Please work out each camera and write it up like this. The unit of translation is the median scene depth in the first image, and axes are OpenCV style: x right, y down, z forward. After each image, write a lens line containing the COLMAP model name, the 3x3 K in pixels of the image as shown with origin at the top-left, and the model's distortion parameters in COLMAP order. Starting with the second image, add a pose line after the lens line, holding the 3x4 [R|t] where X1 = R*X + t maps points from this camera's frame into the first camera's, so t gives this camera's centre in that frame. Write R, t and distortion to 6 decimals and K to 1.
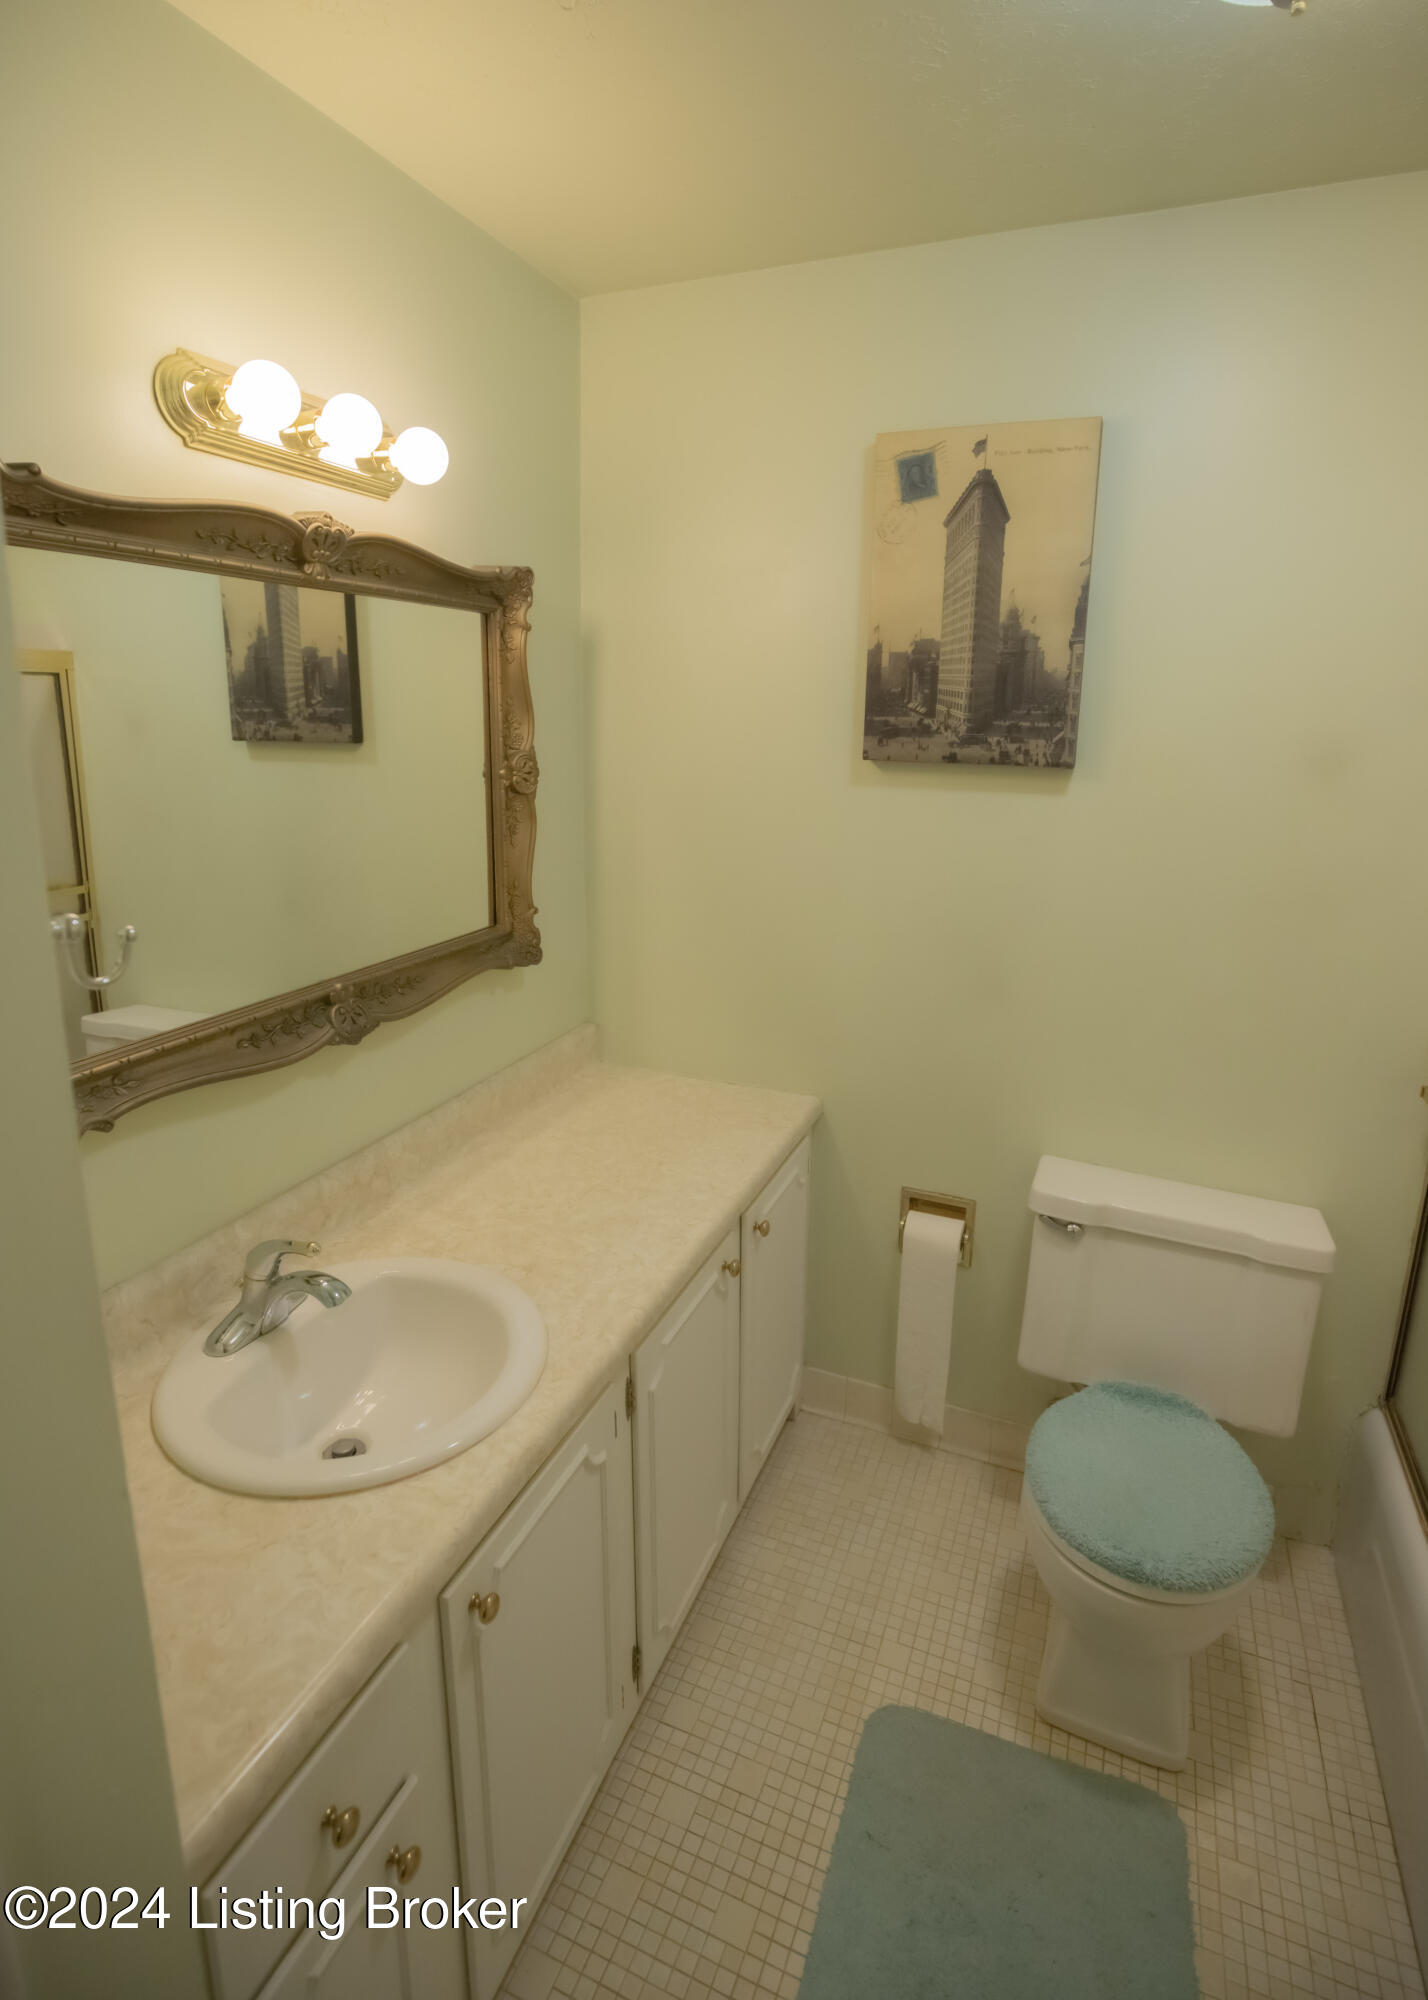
lens RADIAL K [[1008.2, 0, 711.7], [0, 1008.2, 928.8], [0, 0, 1]] dist [-0.042594, 0.009057]
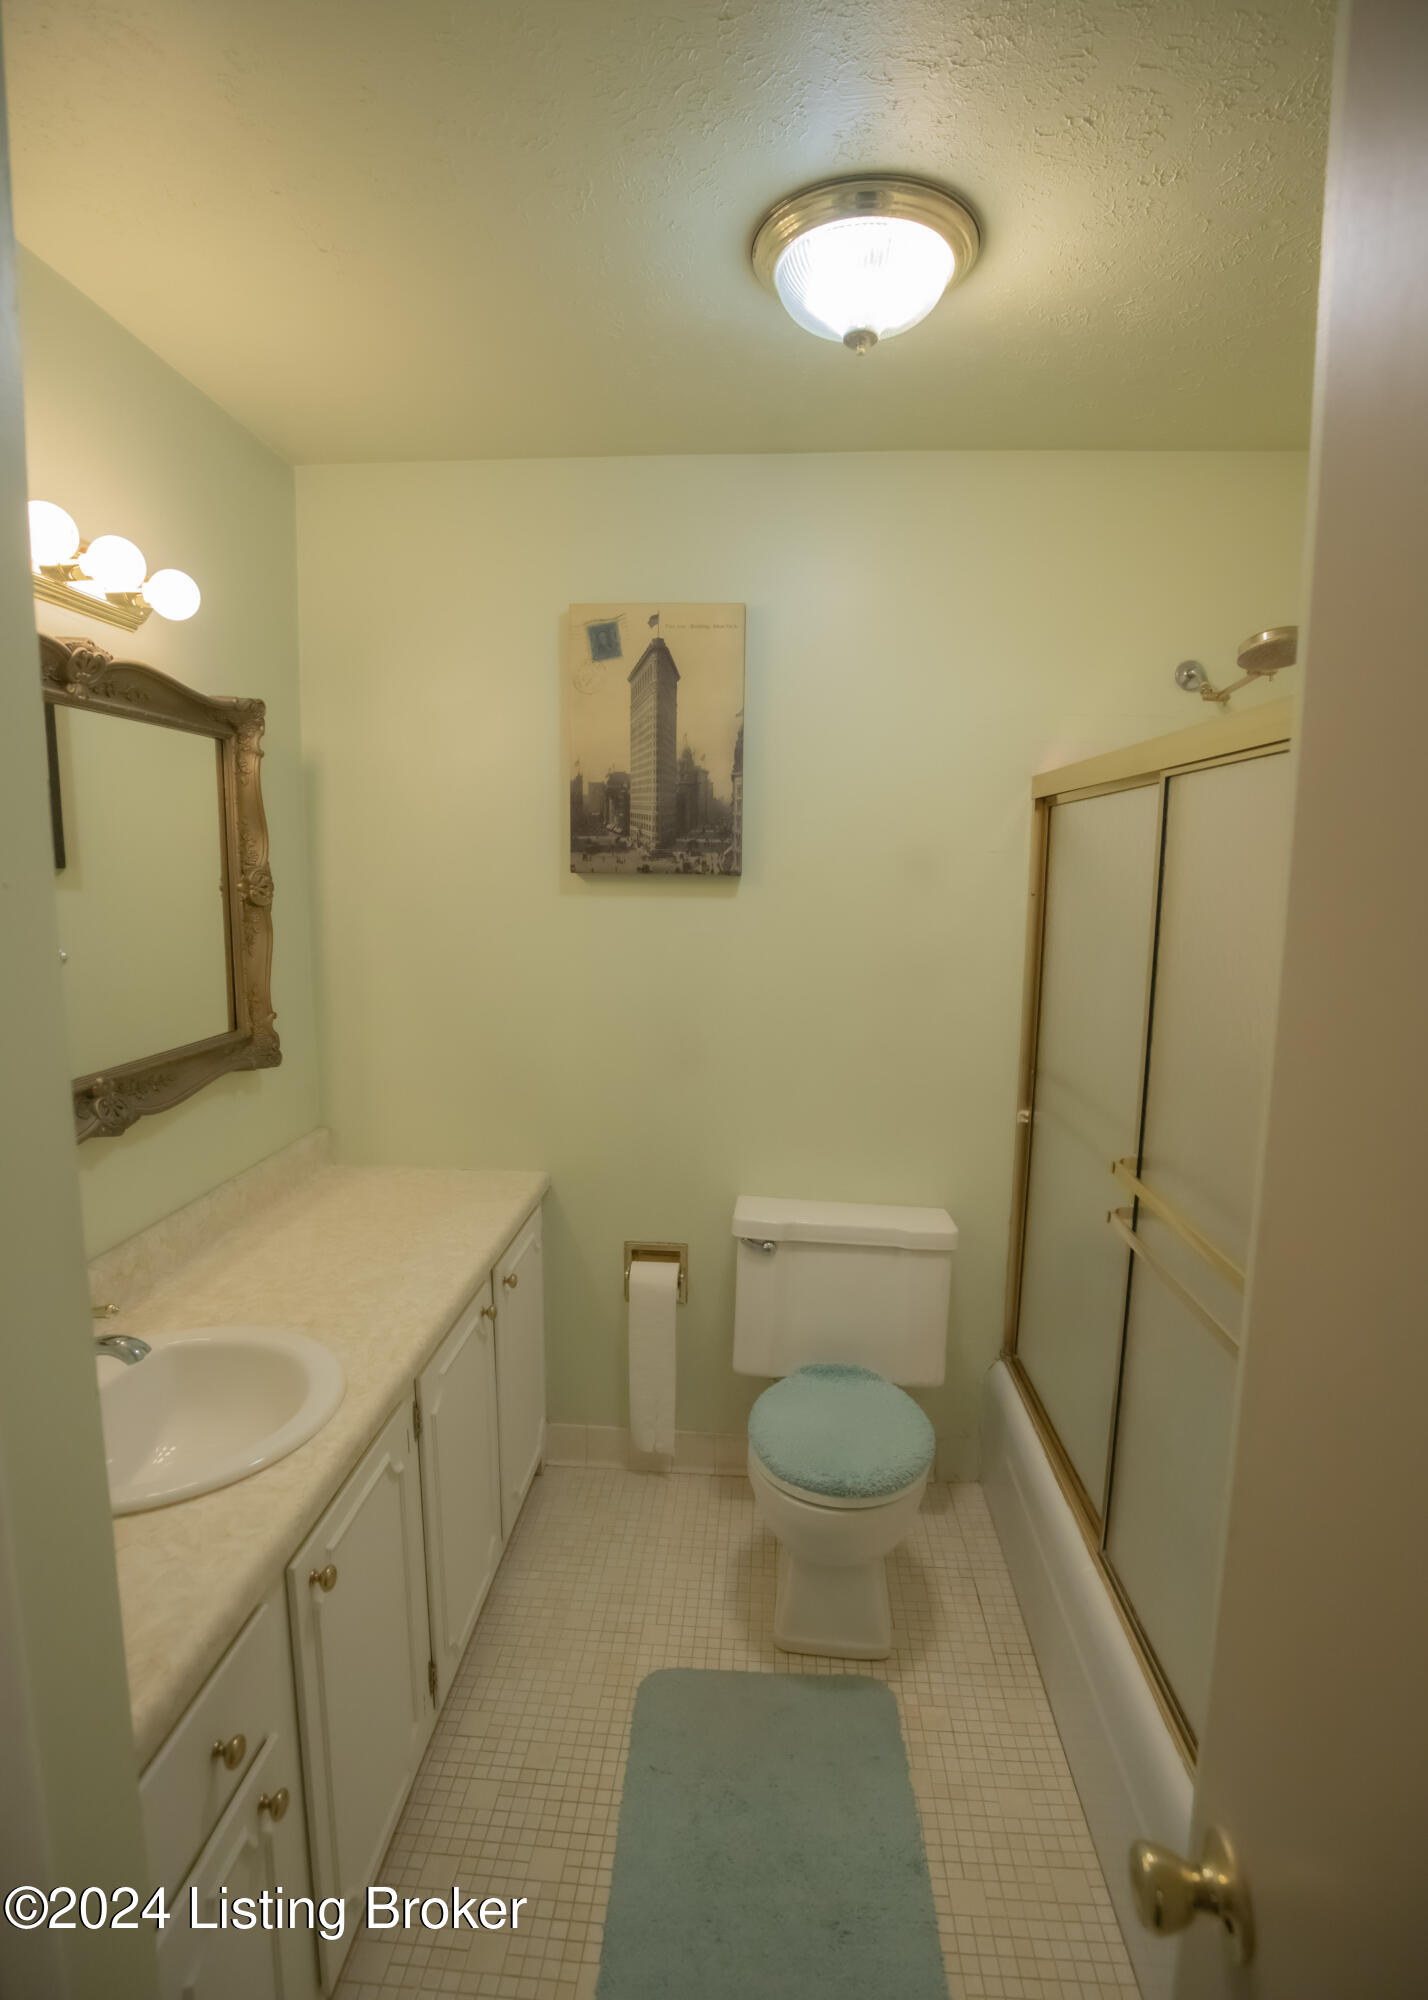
lens RADIAL K [[1008.2, 0, 709.1], [0, 1008.2, 1007.7], [0, 0, 1]] dist [-0.042594, 0.009057]
pose [[0.946600, -0.046679, 0.319012, -0.090967], [0.069656, 0.995705, -0.060992, 0.083124], [-0.314795, 0.079956, 0.945786, -0.174875]]
